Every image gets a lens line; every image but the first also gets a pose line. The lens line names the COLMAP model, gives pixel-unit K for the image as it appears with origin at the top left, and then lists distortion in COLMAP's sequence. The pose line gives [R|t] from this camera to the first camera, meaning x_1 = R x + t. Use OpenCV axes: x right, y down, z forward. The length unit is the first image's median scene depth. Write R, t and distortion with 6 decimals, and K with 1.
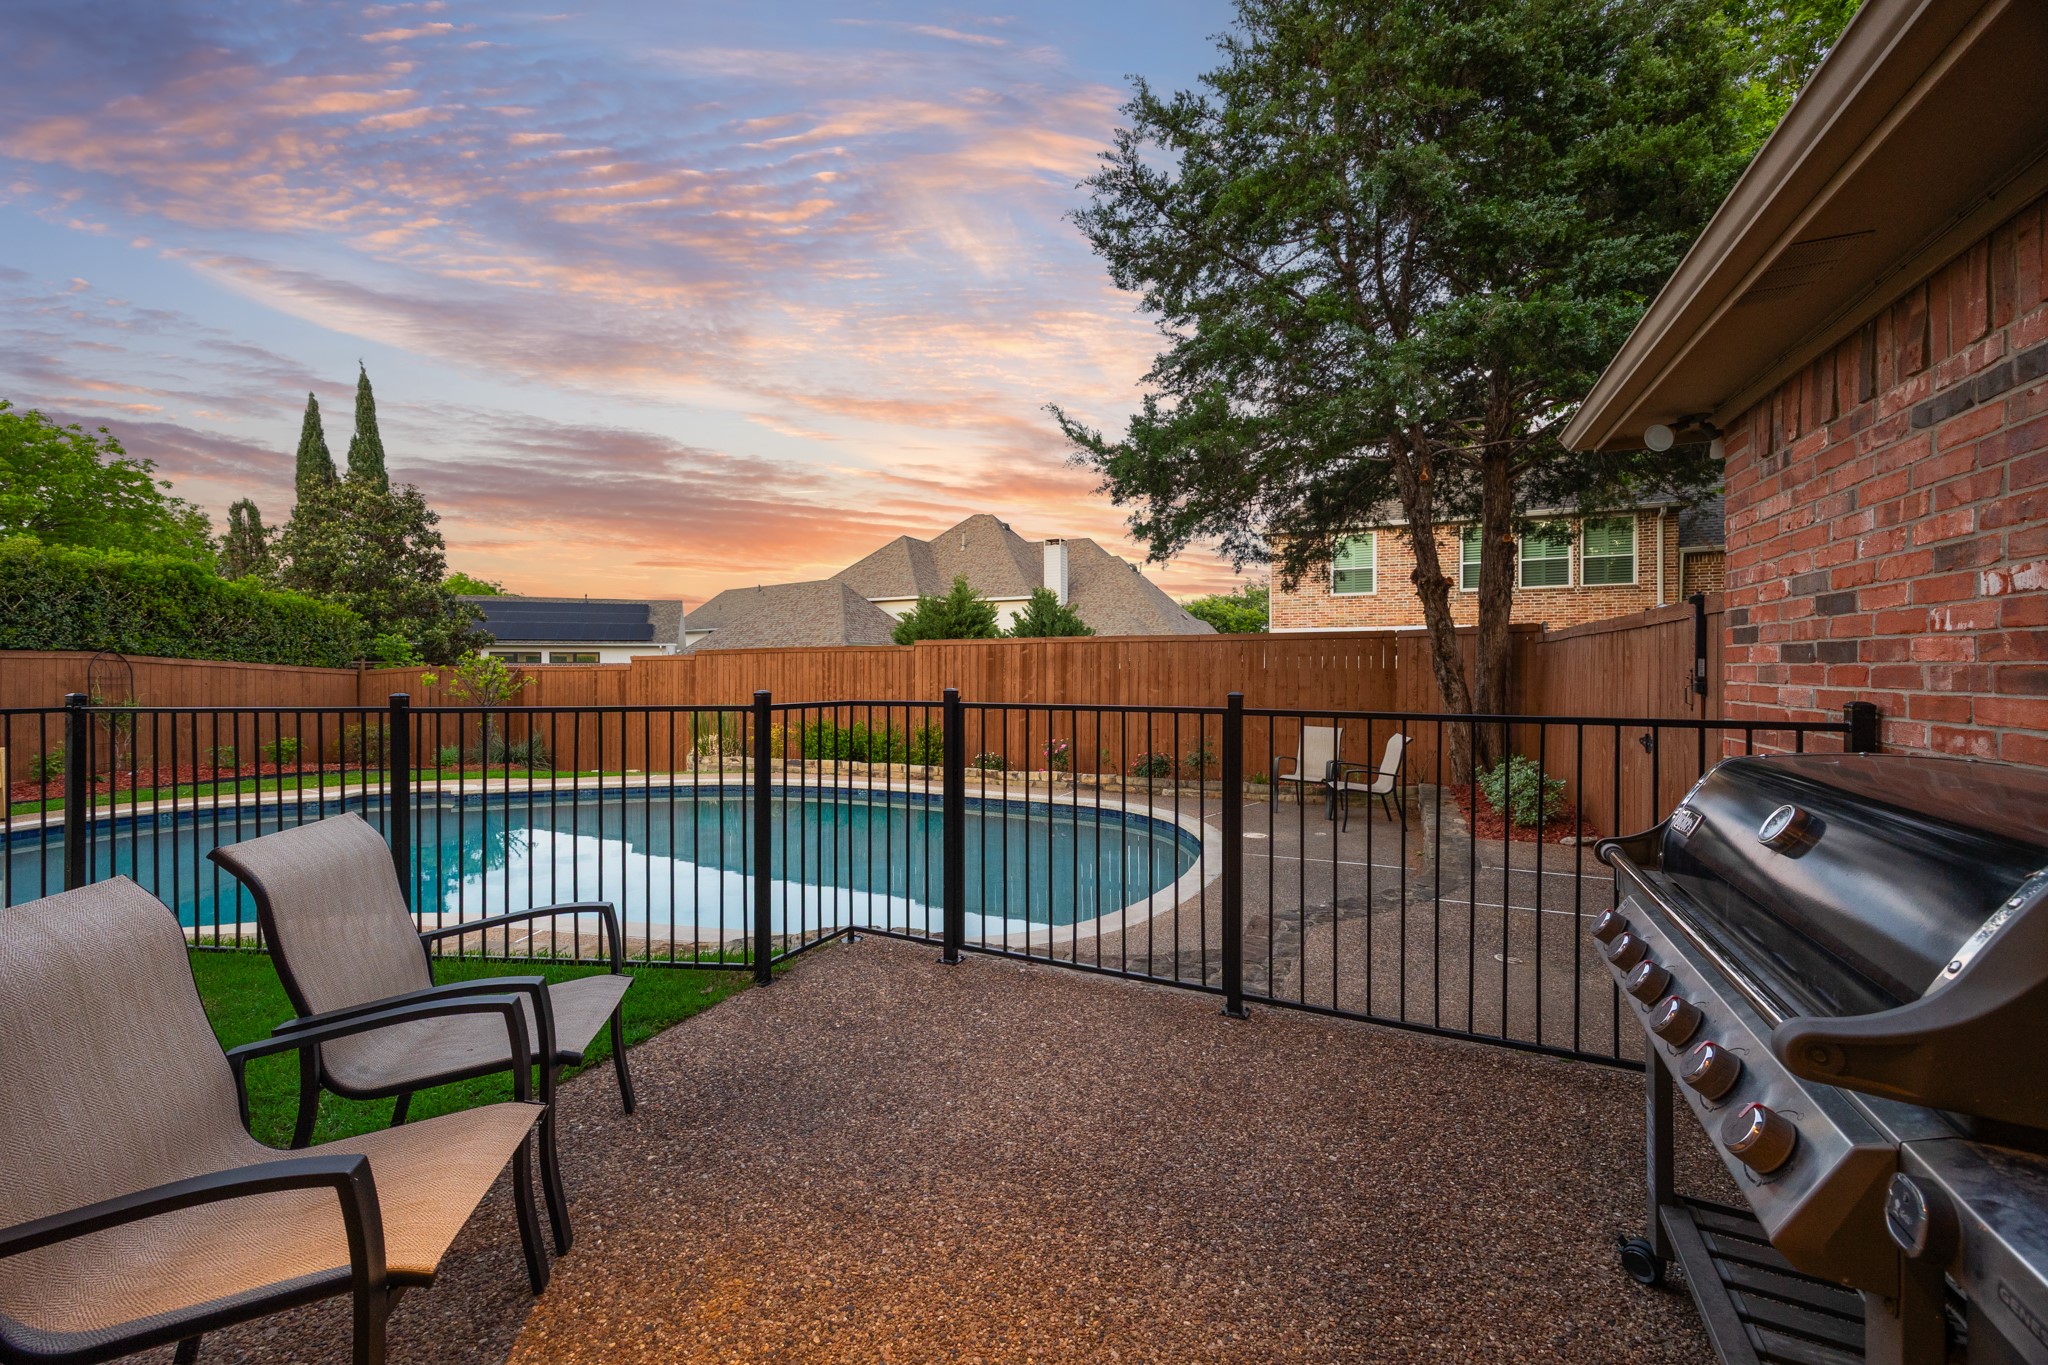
lens RADIAL K [[830.3, 0, 1020.8], [0, 830.3, 673.1], [0, 0, 1]] dist [0.029568, -0.005782]
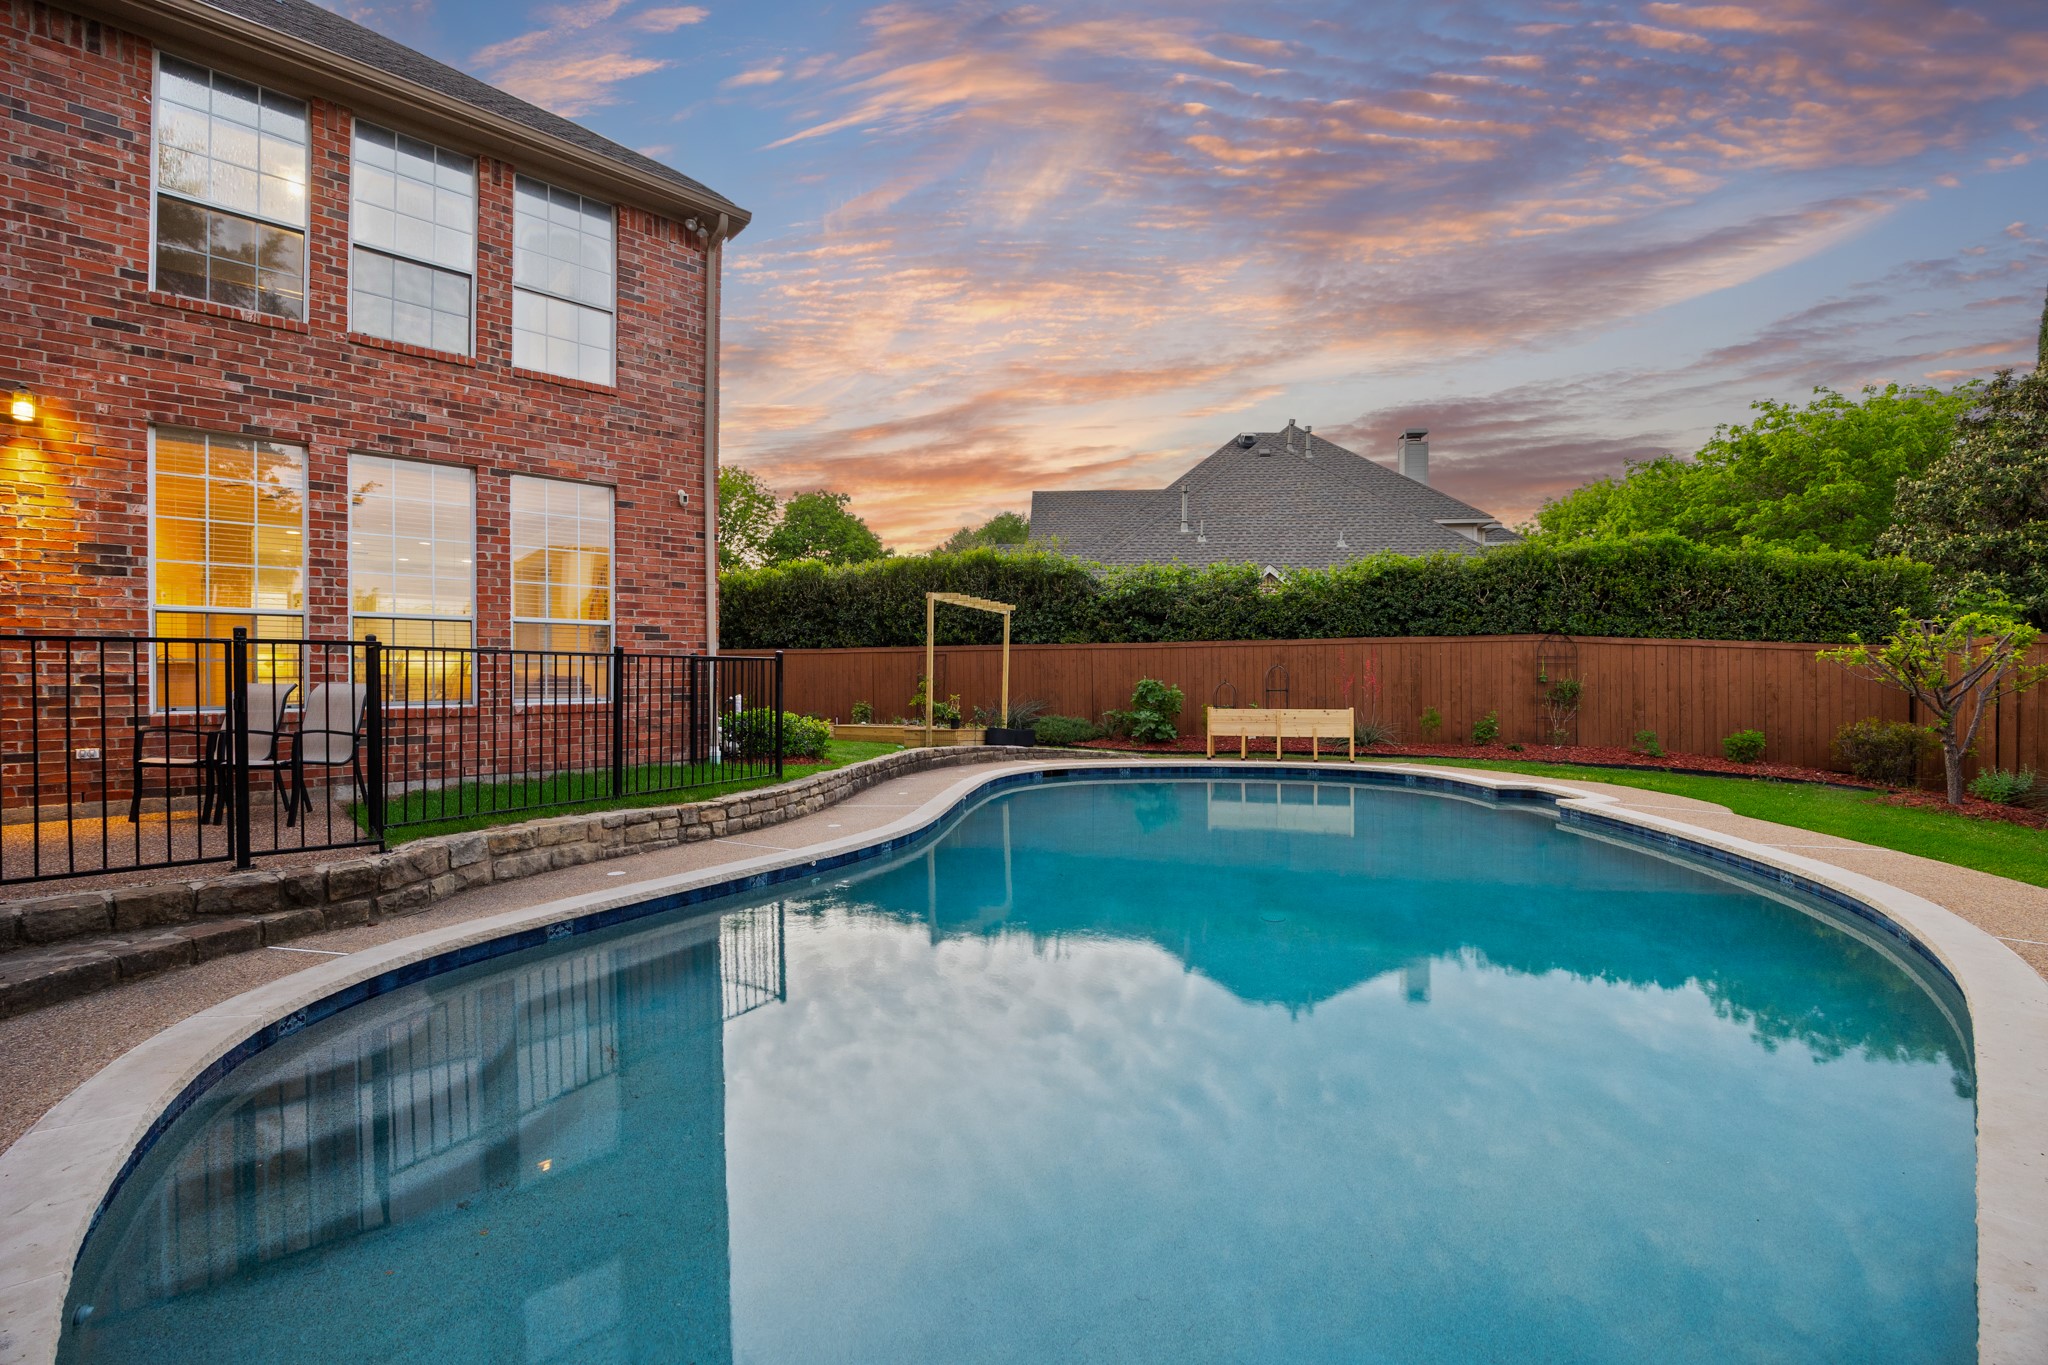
lens RADIAL K [[855.0, 0, 1024.0], [0, 855.0, 682.5], [0, 0, 1]] dist [-0.006929, 0.000085]
pose [[-0.350802, 0.009789, -0.936399, 0.160094], [0.000828, 0.999948, 0.010143, 0.023755], [0.936449, 0.002783, -0.350792, 0.707668]]
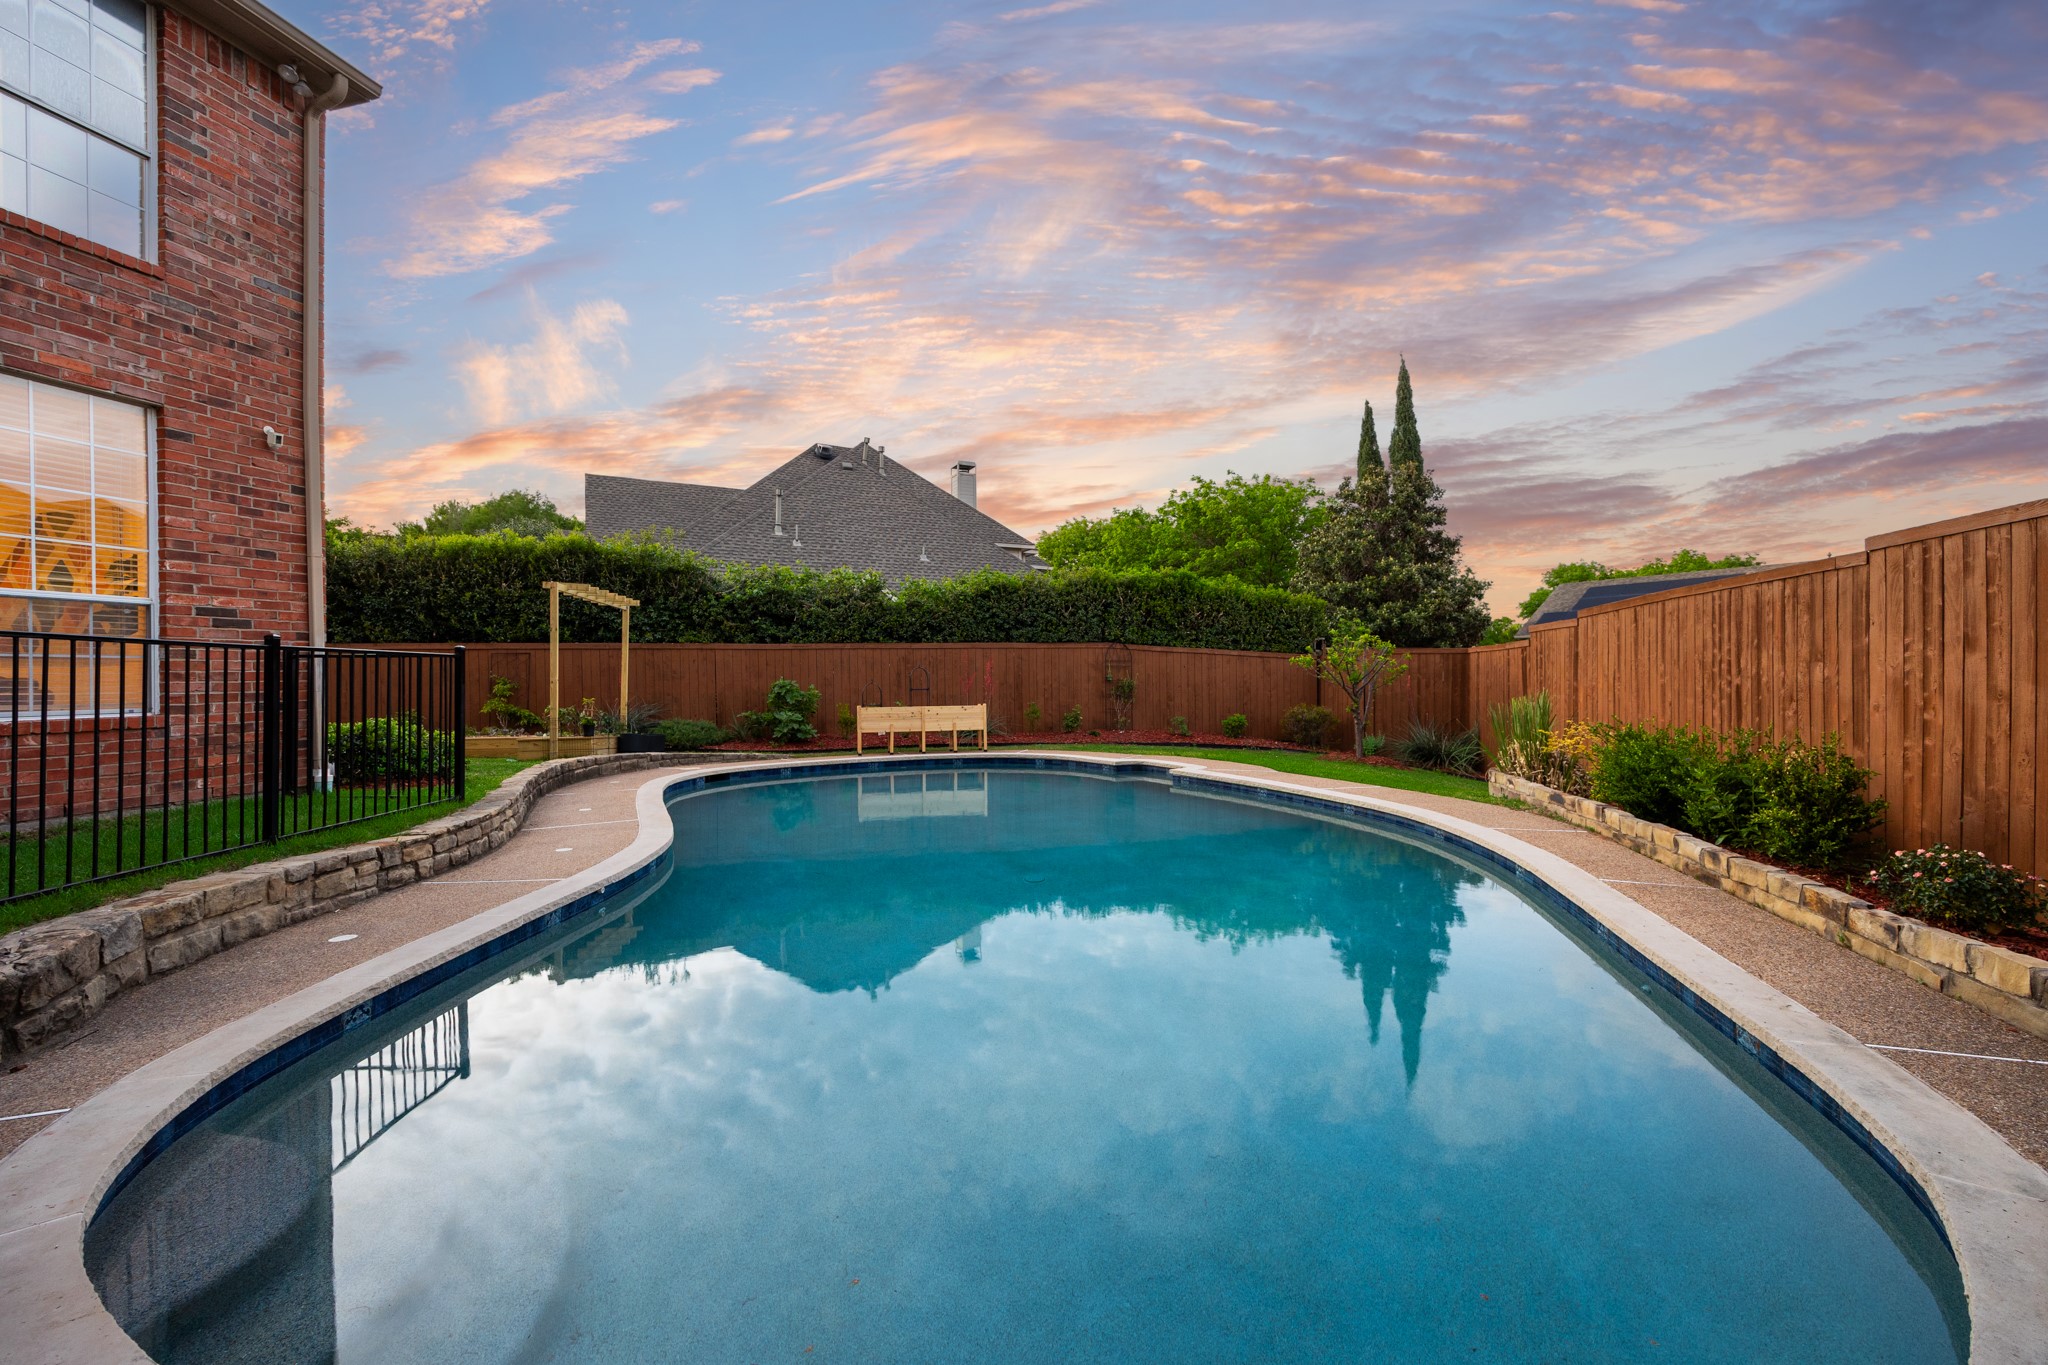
lens RADIAL K [[830.3, 0, 1020.8], [0, 830.3, 673.1], [0, 0, 1]] dist [0.029568, -0.005782]
pose [[0.191914, -0.002752, -0.981408, 0.193325], [0.003053, 0.999993, -0.002207, 0.025237], [0.981407, -0.002573, 0.191921, 0.559282]]
